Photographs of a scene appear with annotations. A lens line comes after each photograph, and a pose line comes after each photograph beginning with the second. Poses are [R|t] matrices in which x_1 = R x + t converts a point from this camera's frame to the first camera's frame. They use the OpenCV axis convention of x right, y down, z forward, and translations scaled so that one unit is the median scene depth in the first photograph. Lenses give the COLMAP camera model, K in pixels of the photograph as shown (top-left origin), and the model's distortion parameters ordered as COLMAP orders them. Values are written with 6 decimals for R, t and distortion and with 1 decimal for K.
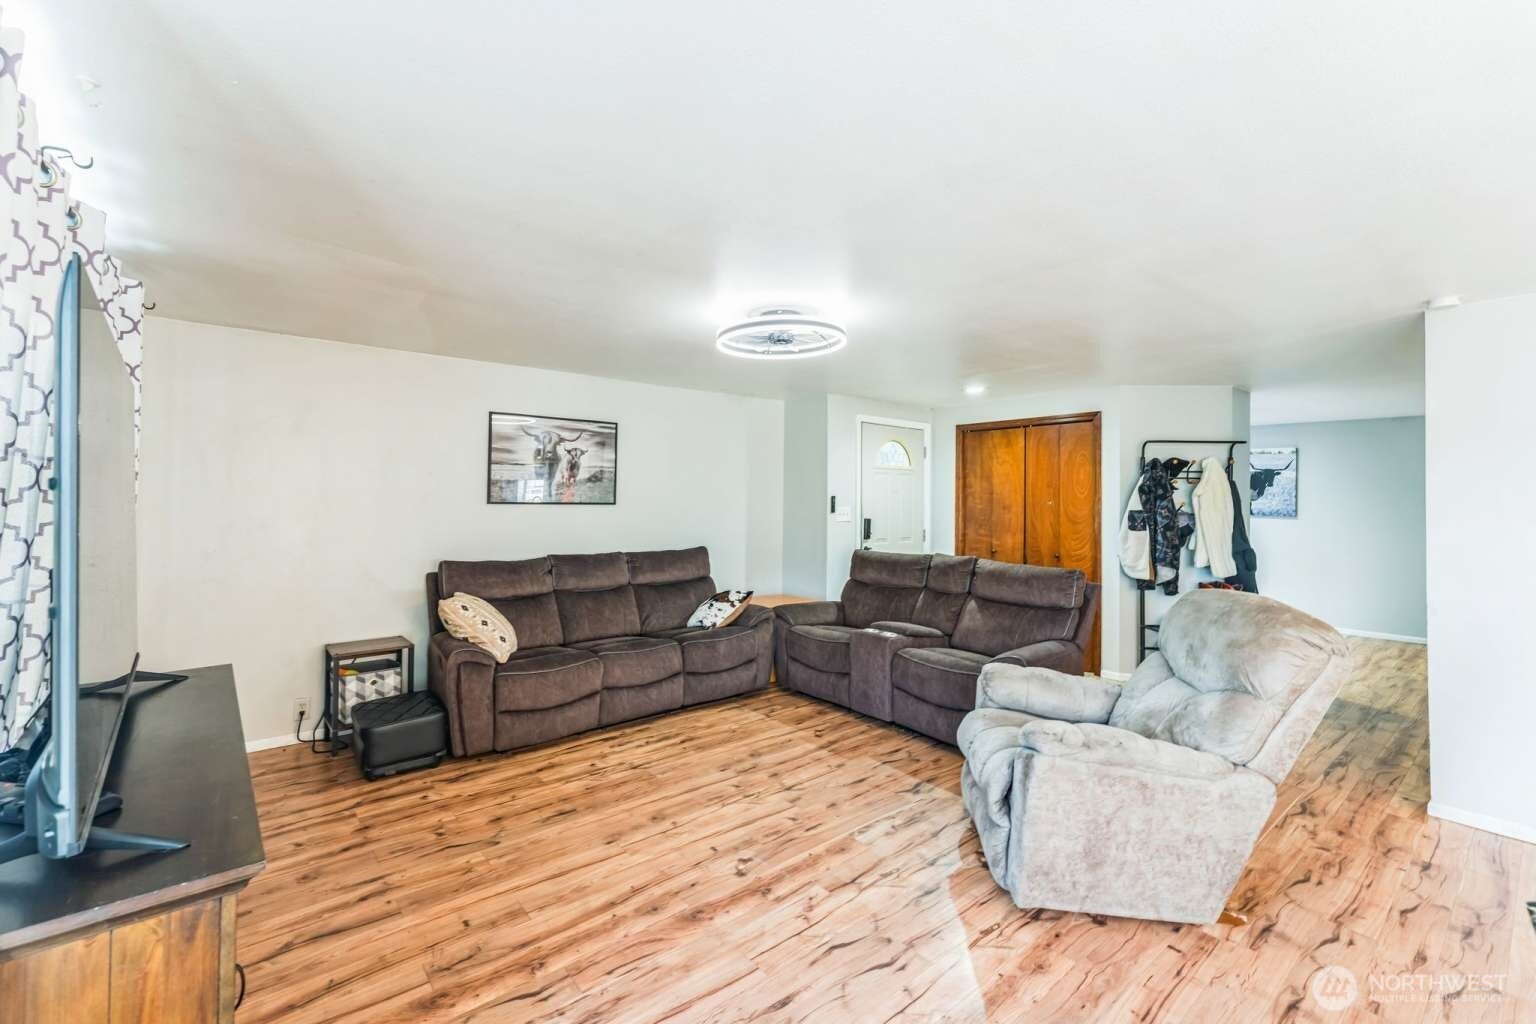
lens RADIAL K [[650.7, 0, 773.4], [0, 650.7, 492.3], [0, 0, 1]] dist [0.006008, 0.000542]
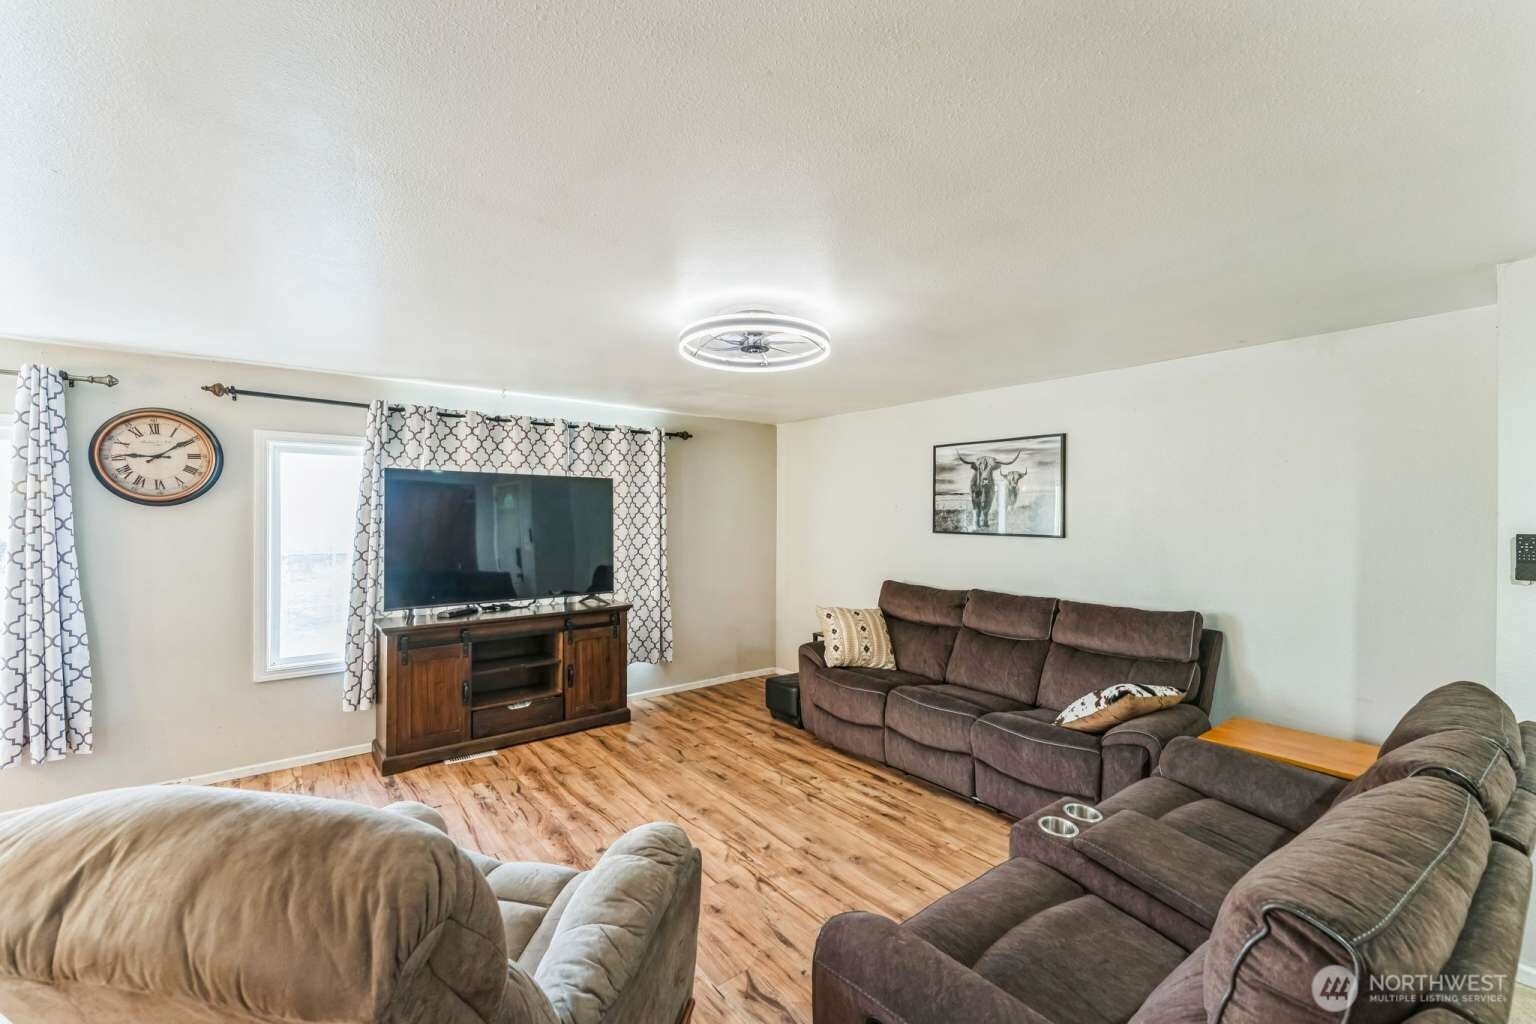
lens RADIAL K [[650.7, 0, 763.7], [0, 650.7, 514.6], [0, 0, 1]] dist [0.006008, 0.000542]
pose [[-0.045994, -0.004588, -0.998931, 0.827239], [0.004101, 0.999980, -0.004782, -0.010486], [0.998933, -0.004316, -0.045974, 1.002484]]
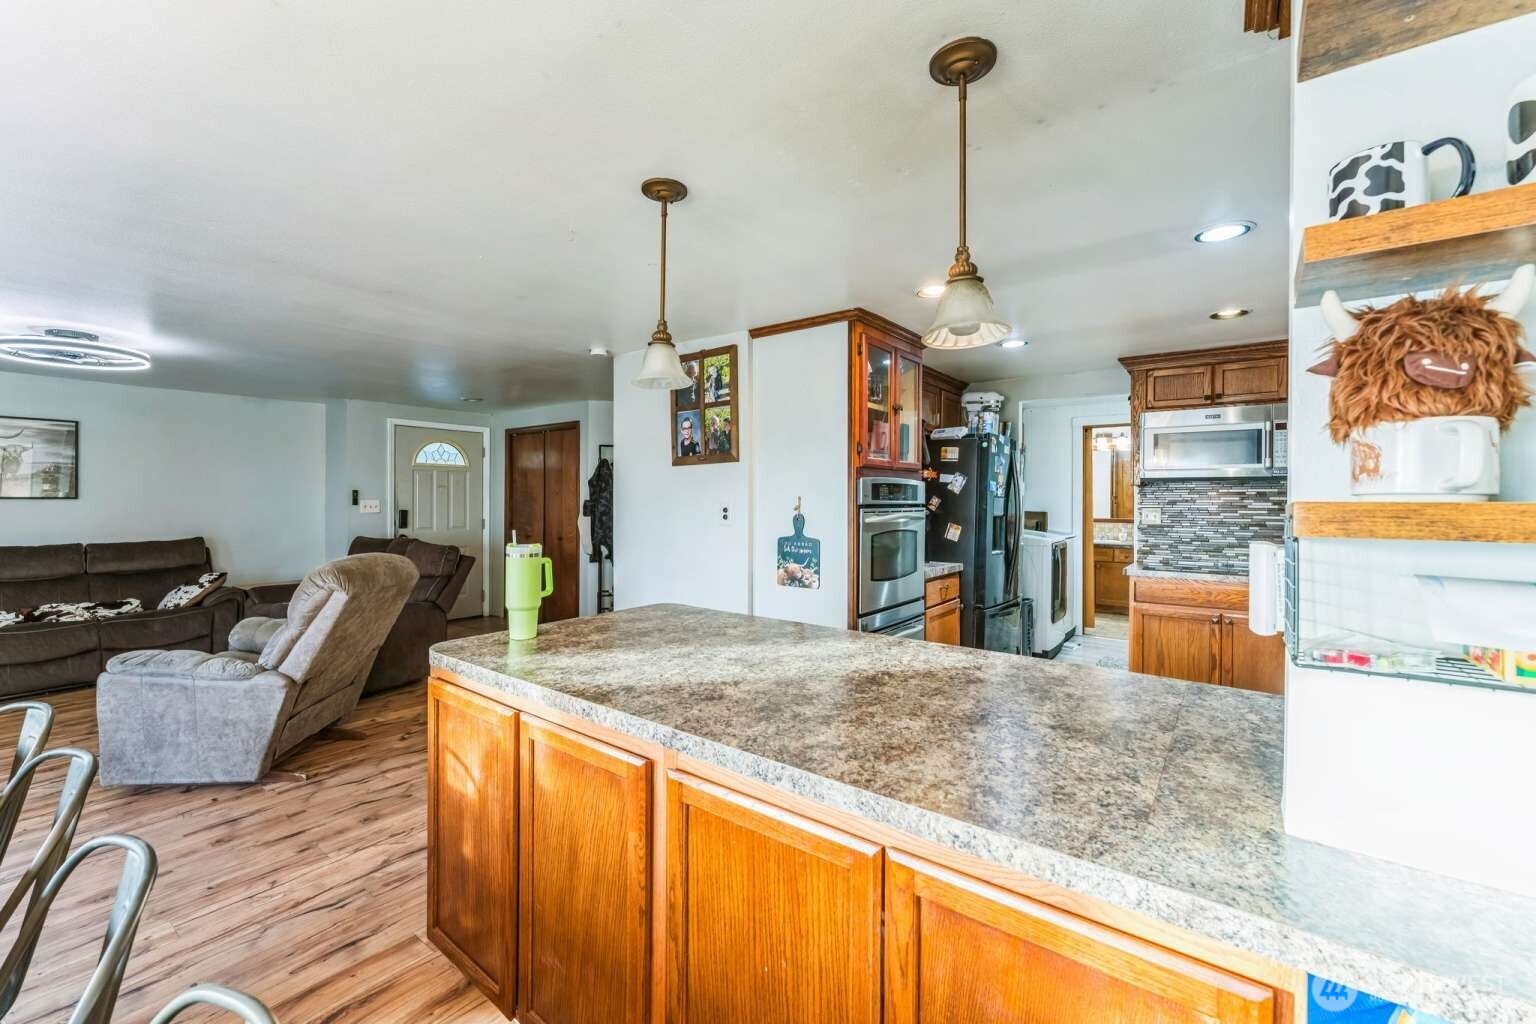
lens RADIAL K [[628.5, 0, 765.1], [0, 628.5, 495.7], [0, 0, 1]] dist [0.000951, -0.000254]
pose [[0.972635, -0.005599, 0.232272, 0.905212], [0.003633, 0.999954, 0.008892, 0.013508], [-0.232311, -0.007805, 0.972610, -0.380472]]
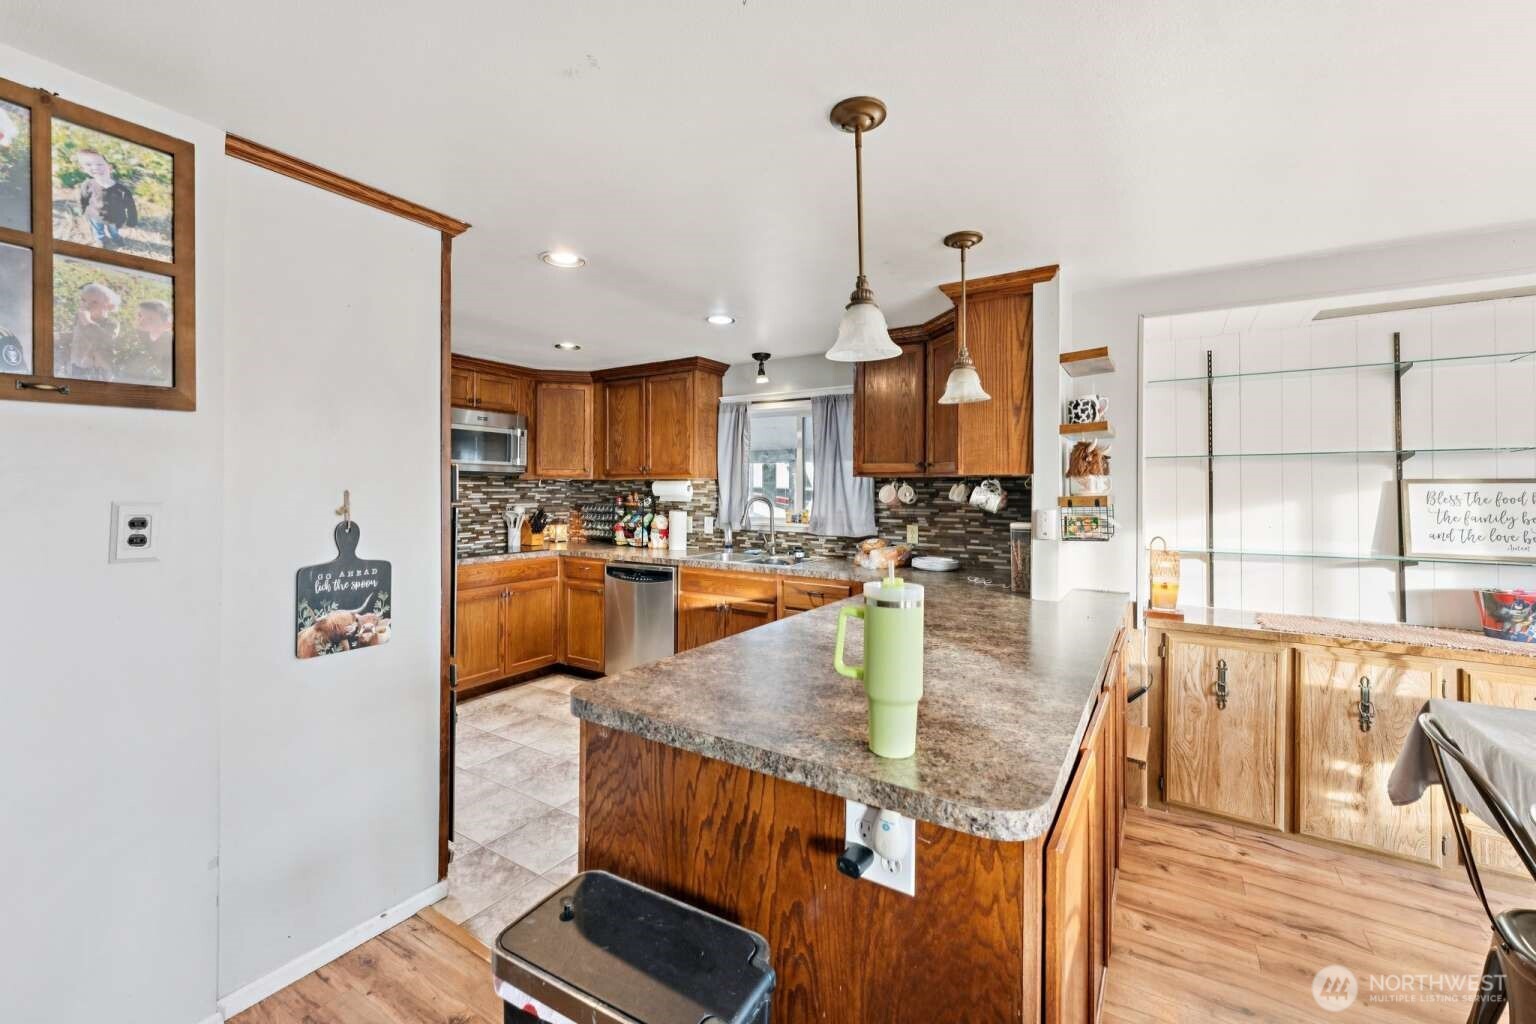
lens RADIAL K [[628.5, 0, 755.2], [0, 628.5, 487.6], [0, 0, 1]] dist [0.000951, -0.000254]
pose [[-0.293796, -0.006918, 0.955843, 0.539060], [-0.018573, 0.999826, 0.001528, 0.013400], [-0.955688, -0.017304, -0.293873, 0.386203]]
